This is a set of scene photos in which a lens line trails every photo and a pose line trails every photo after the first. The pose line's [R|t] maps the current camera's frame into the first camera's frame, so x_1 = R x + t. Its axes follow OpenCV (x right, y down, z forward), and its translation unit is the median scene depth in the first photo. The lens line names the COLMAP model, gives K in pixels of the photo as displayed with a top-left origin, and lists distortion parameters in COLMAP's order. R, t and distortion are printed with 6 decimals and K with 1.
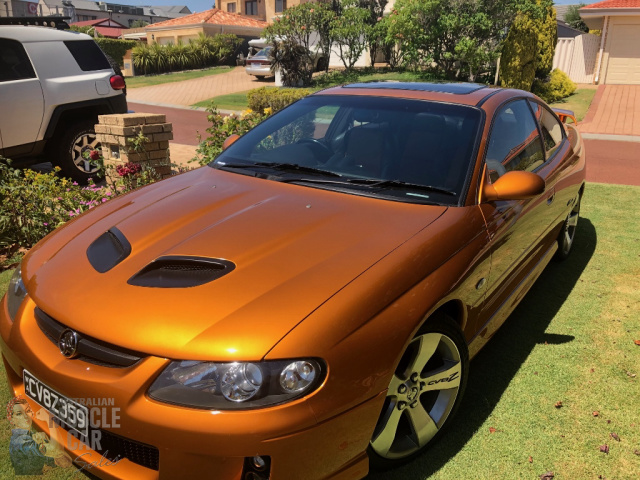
lens RADIAL K [[527.3, 0, 322.5], [0, 527.3, 239.4], [0, 0, 1]] dist [0.015300, -0.000546]
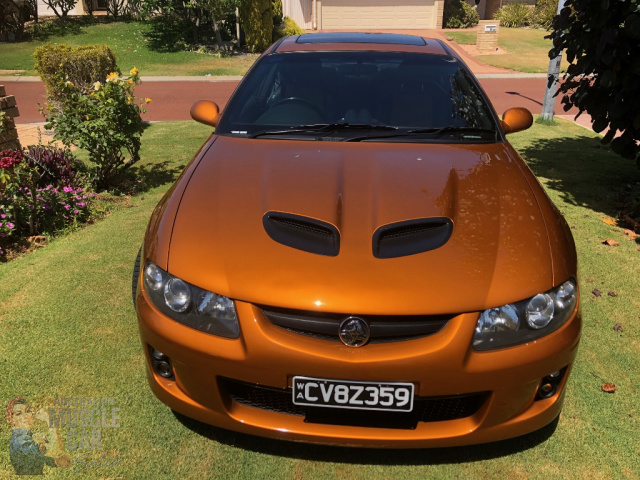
lens RADIAL K [[527.3, 0, 315.8], [0, 527.3, 239.3], [0, 0, 1]] dist [0.015300, -0.000546]
pose [[0.858231, -0.212453, 0.467228, -0.775156], [0.170826, 0.976647, 0.130308, -0.083123], [-0.484001, -0.032020, 0.874481, 0.171678]]
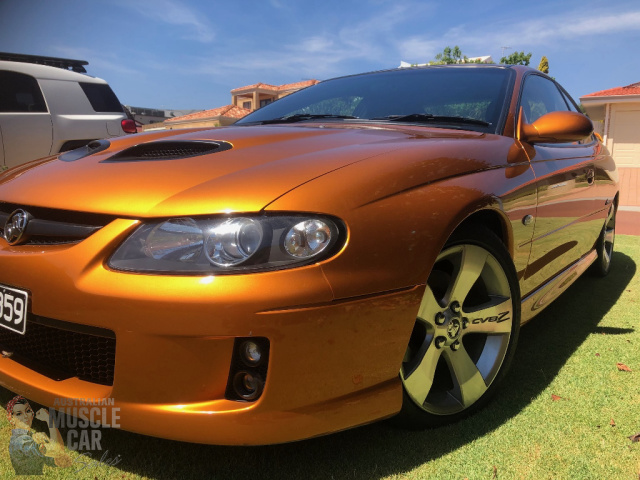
lens RADIAL K [[527.3, 0, 321.9], [0, 527.3, 240.7], [0, 0, 1]] dist [0.015300, -0.000546]
pose [[0.999809, 0.006604, -0.018421, -0.009927], [-0.009827, 0.983477, -0.180768, 0.290520], [0.016922, 0.180915, 0.983353, 0.195046]]
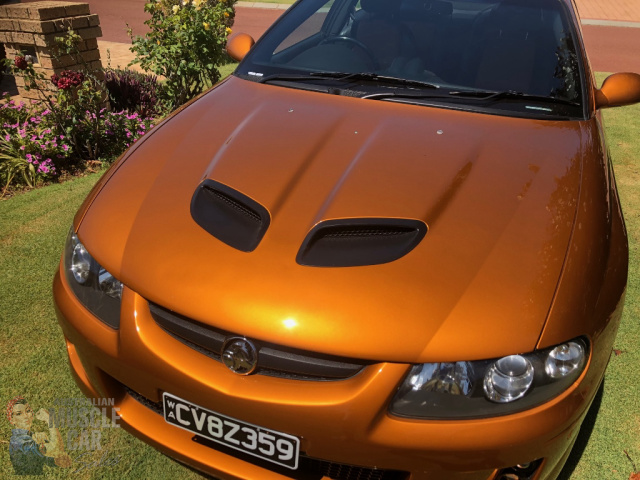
lens RADIAL K [[527.3, 0, 319.0], [0, 527.3, 239.6], [0, 0, 1]] dist [0.015300, -0.000546]
pose [[0.970324, -0.110651, 0.215006, -0.419373], [0.064609, 0.975470, 0.210438, -0.088915], [-0.233017, -0.190302, 0.953671, 0.248346]]
